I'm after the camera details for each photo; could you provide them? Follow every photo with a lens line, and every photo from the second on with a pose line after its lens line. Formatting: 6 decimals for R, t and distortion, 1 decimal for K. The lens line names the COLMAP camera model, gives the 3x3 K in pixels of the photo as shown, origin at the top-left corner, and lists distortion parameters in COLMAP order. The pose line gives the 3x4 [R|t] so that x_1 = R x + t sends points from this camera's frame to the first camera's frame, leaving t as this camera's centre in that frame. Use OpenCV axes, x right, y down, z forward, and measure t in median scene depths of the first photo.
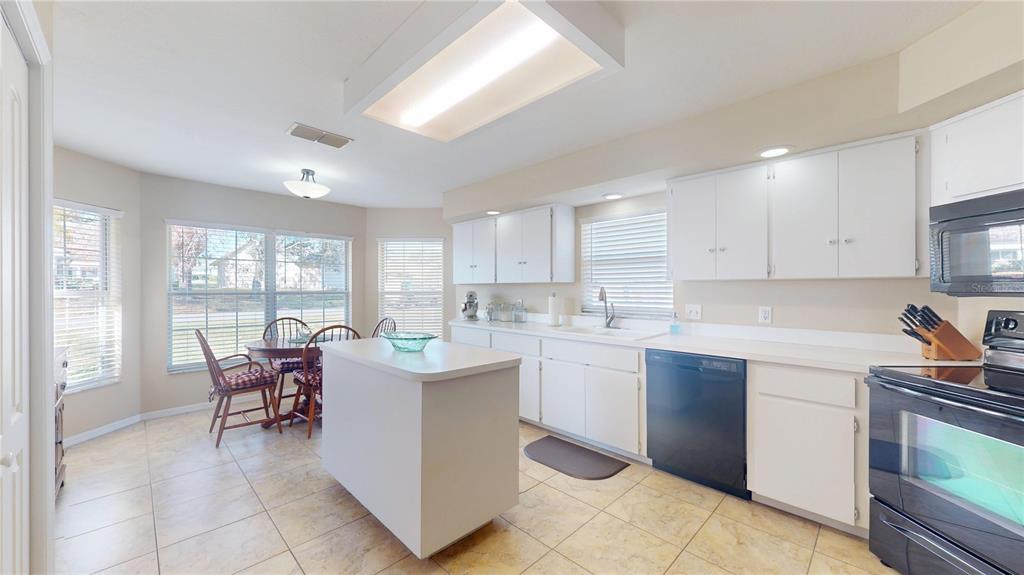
lens RADIAL K [[376.5, 0, 511.7], [0, 376.5, 289.9], [0, 0, 1]] dist [0.001515, -0.000186]
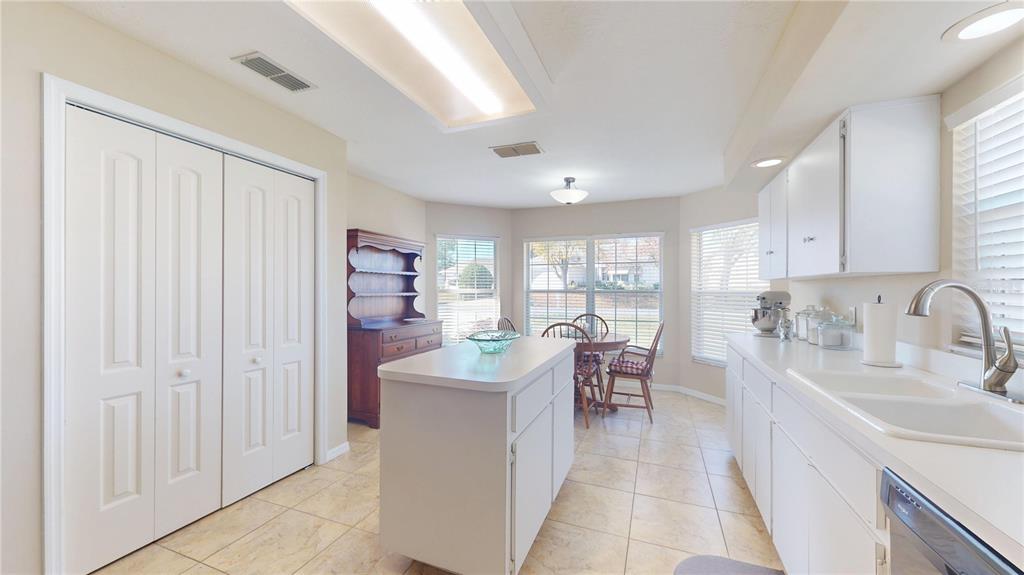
lens RADIAL K [[376.5, 0, 514.1], [0, 376.5, 288.4], [0, 0, 1]] dist [0.001515, -0.000186]
pose [[0.406647, -0.000698, -0.913585, 0.384106], [-0.003535, 0.999991, -0.002338, 0.002080], [0.913578, 0.004180, 0.406641, 0.415663]]
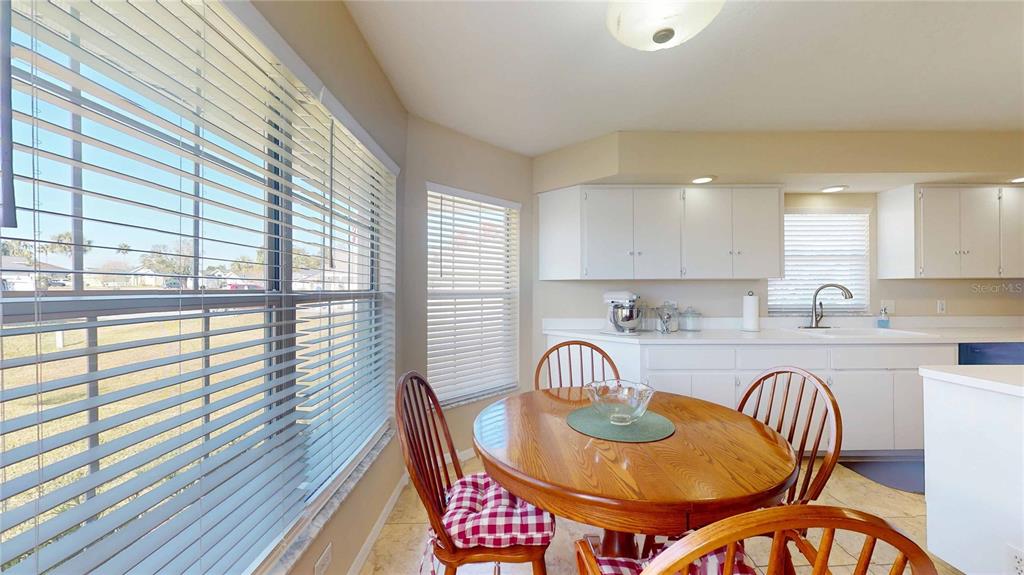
lens RADIAL K [[376.5, 0, 510.5], [0, 376.5, 288.8], [0, 0, 1]] dist [0.001515, -0.000186]
pose [[0.704475, 0.000660, 0.709729, -0.908349], [0.003706, 0.999983, -0.004608, 0.004720], [-0.709719, 0.005876, 0.704460, 0.849500]]
